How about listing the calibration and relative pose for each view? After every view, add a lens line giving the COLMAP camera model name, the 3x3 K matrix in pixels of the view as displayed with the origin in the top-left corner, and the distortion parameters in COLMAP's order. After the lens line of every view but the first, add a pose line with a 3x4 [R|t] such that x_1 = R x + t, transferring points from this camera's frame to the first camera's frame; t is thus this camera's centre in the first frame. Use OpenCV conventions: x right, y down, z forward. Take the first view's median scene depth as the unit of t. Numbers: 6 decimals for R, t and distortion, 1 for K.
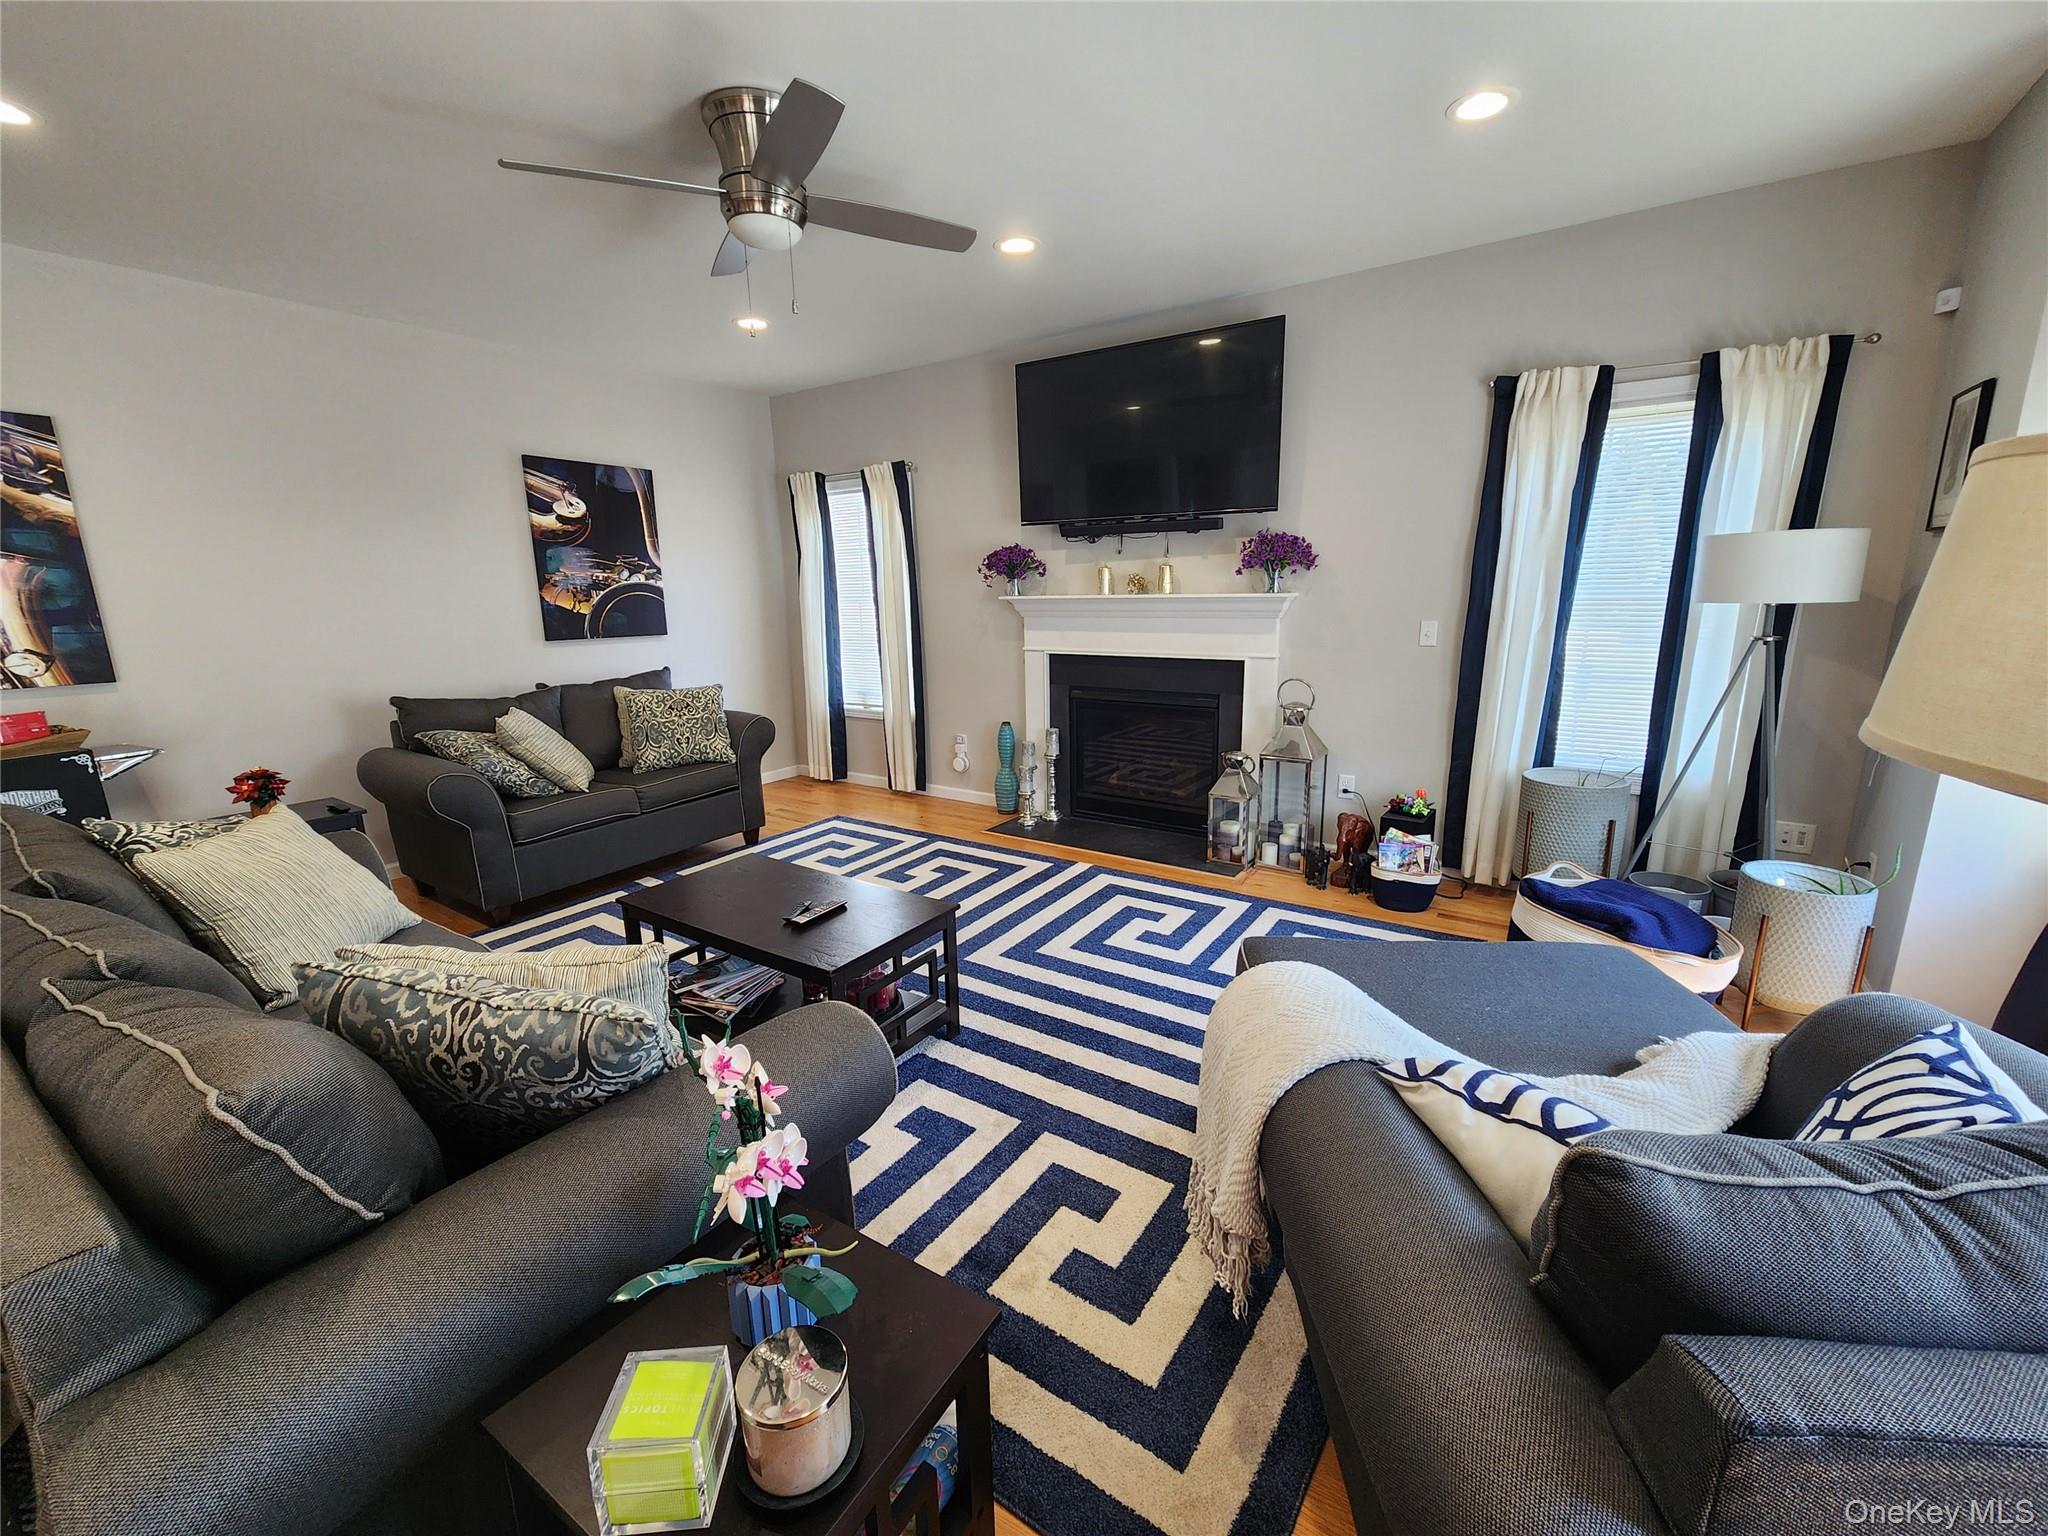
lens RADIAL K [[835.4, 0, 1024.0], [0, 835.4, 768.0], [0, 0, 1]] dist [0.000836, -0.000253]
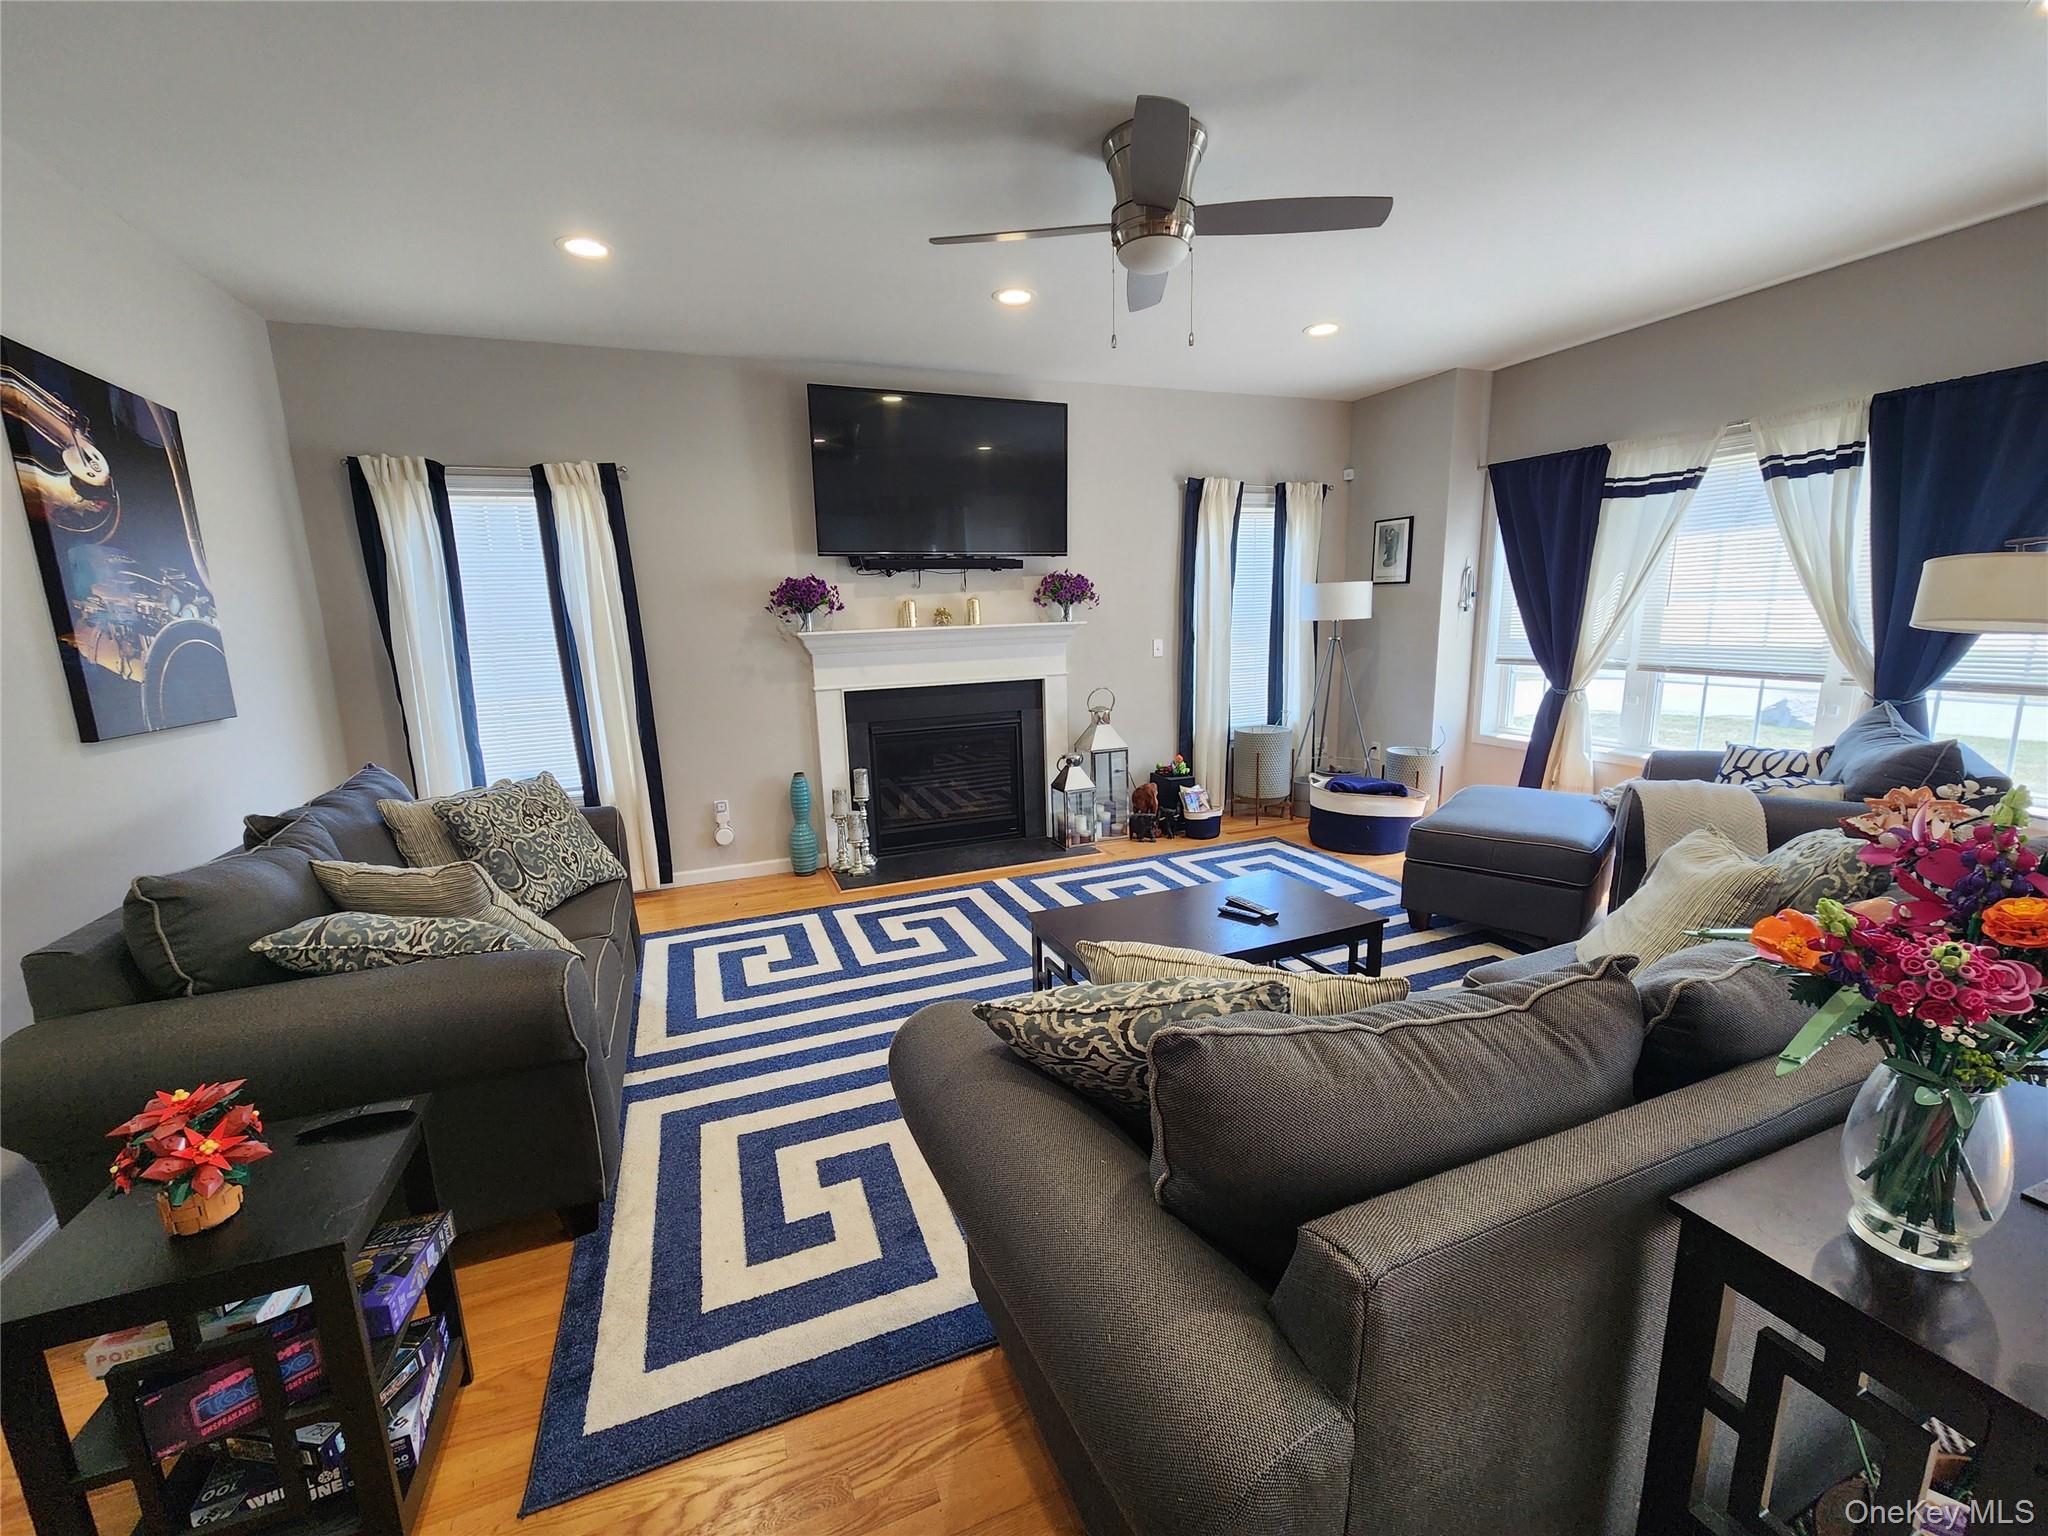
lens RADIAL K [[835.4, 0, 1024.0], [0, 835.4, 768.0], [0, 0, 1]] dist [0.000836, -0.000253]
pose [[0.559335, -0.149581, 0.815334, -0.661068], [0.199729, 0.978926, 0.042576, -0.053753], [-0.804520, 0.139032, 0.577424, 0.314549]]
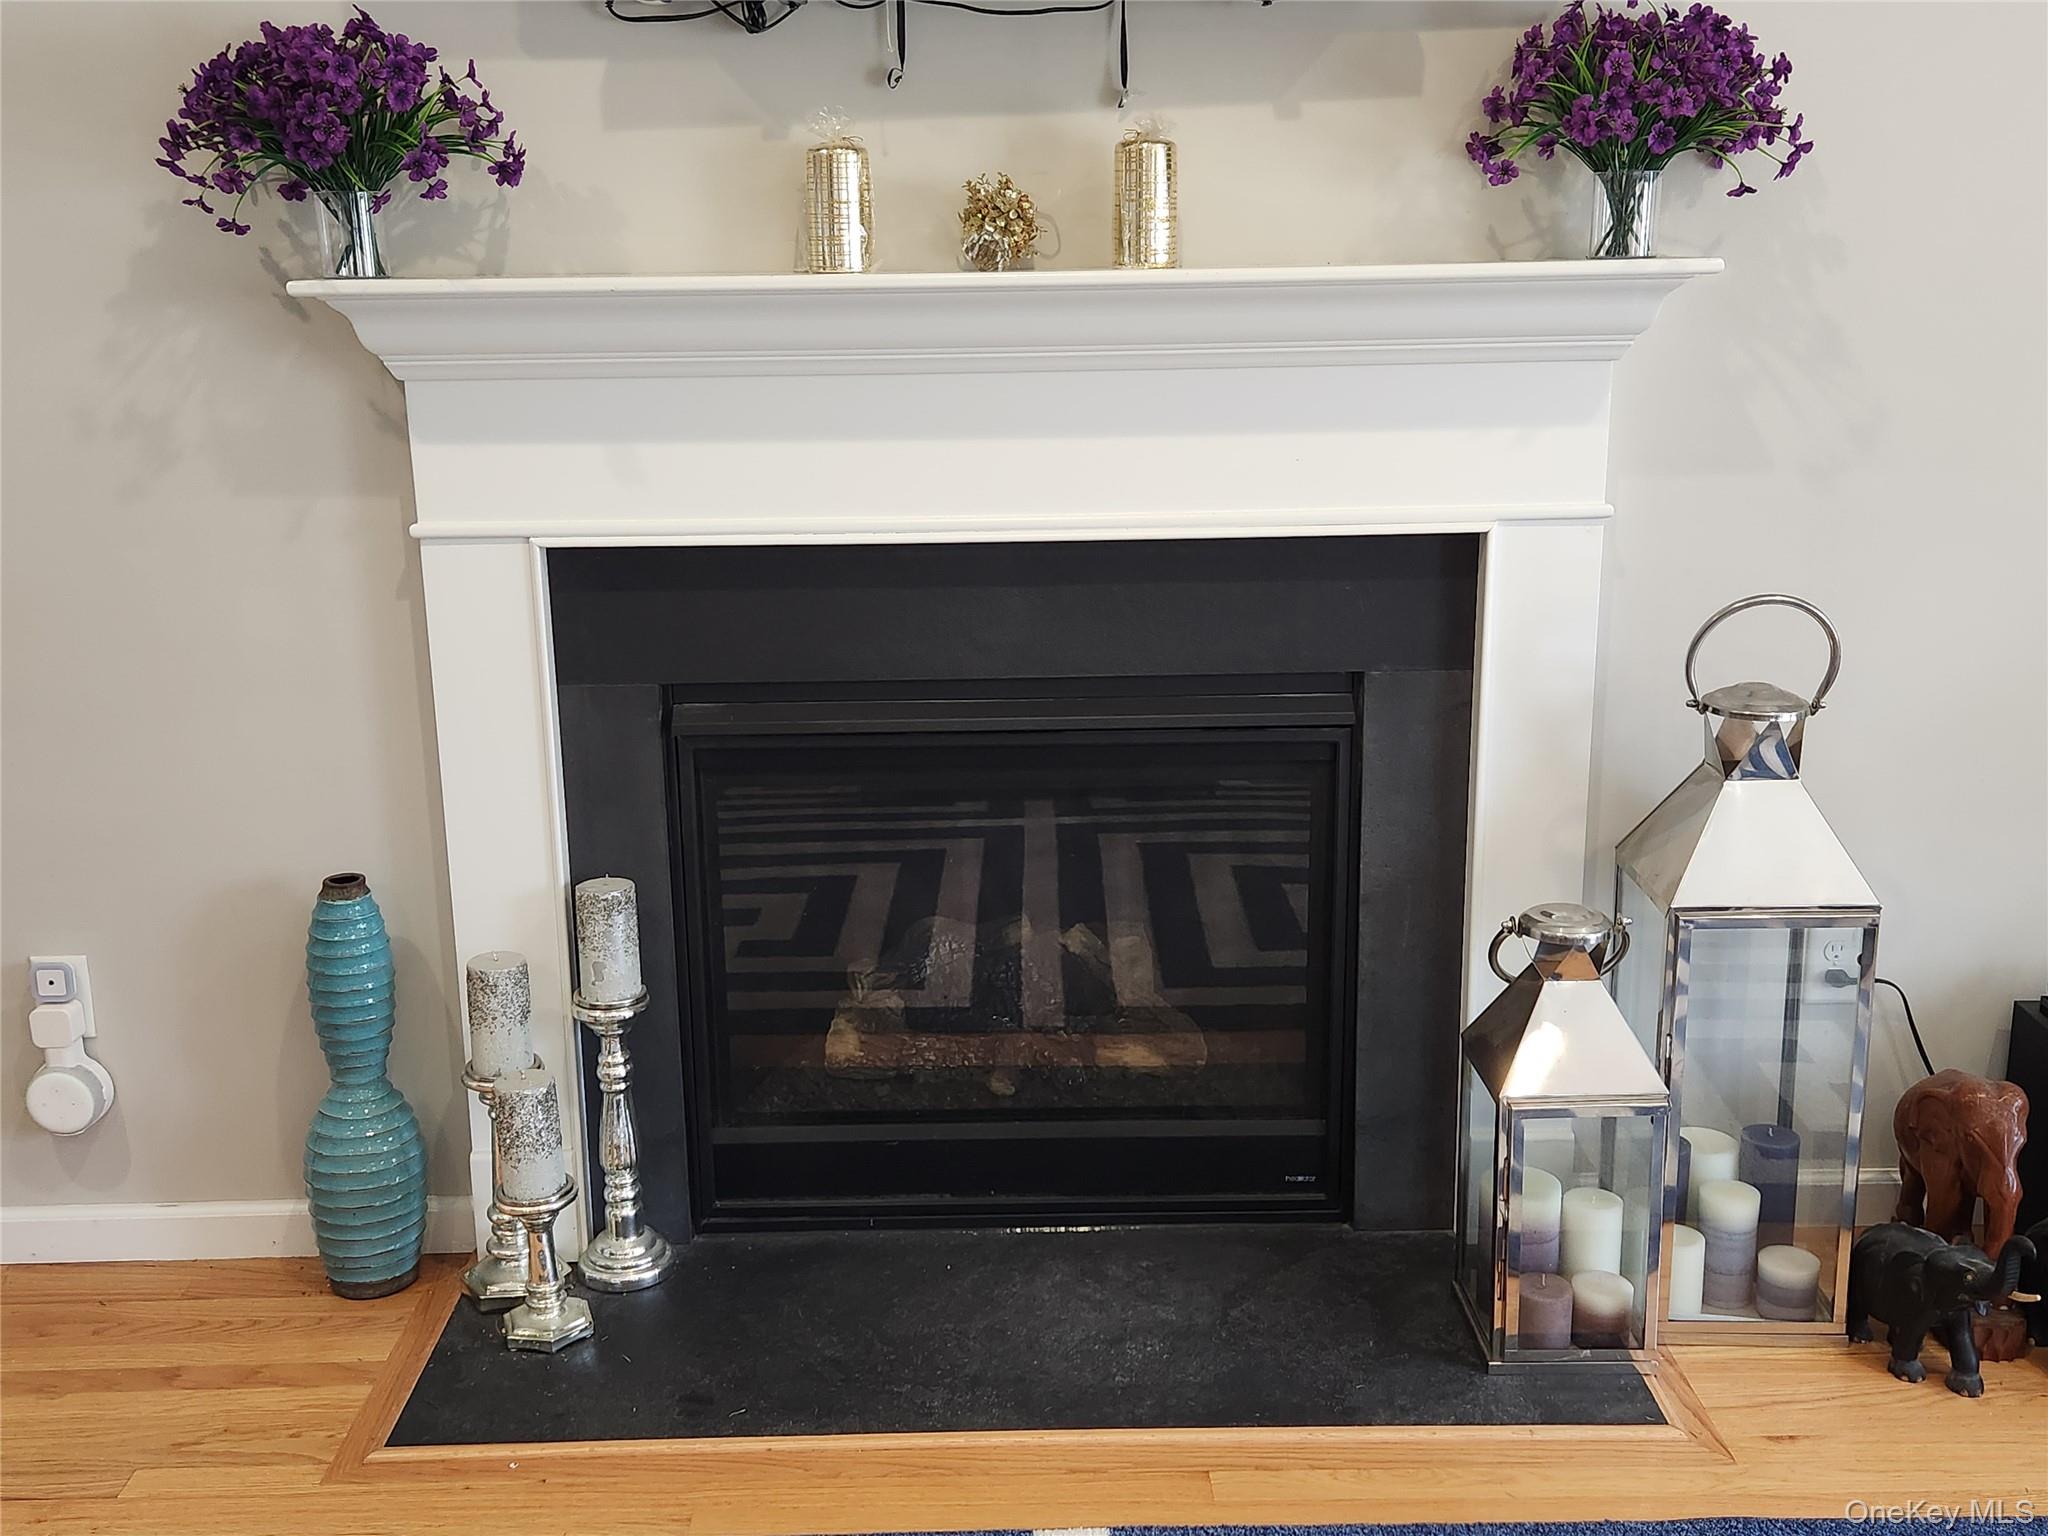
lens RADIAL K [[2038.8, 0, 1024.0], [0, 2038.8, 768.0], [0, 0, 1]] dist [0.047619, -0.002014]
pose [[0.820284, -0.135473, 0.555681, -0.178134], [0.122032, 0.990627, 0.061370, -0.101111], [-0.558786, 0.017470, 0.829128, 0.507728]]
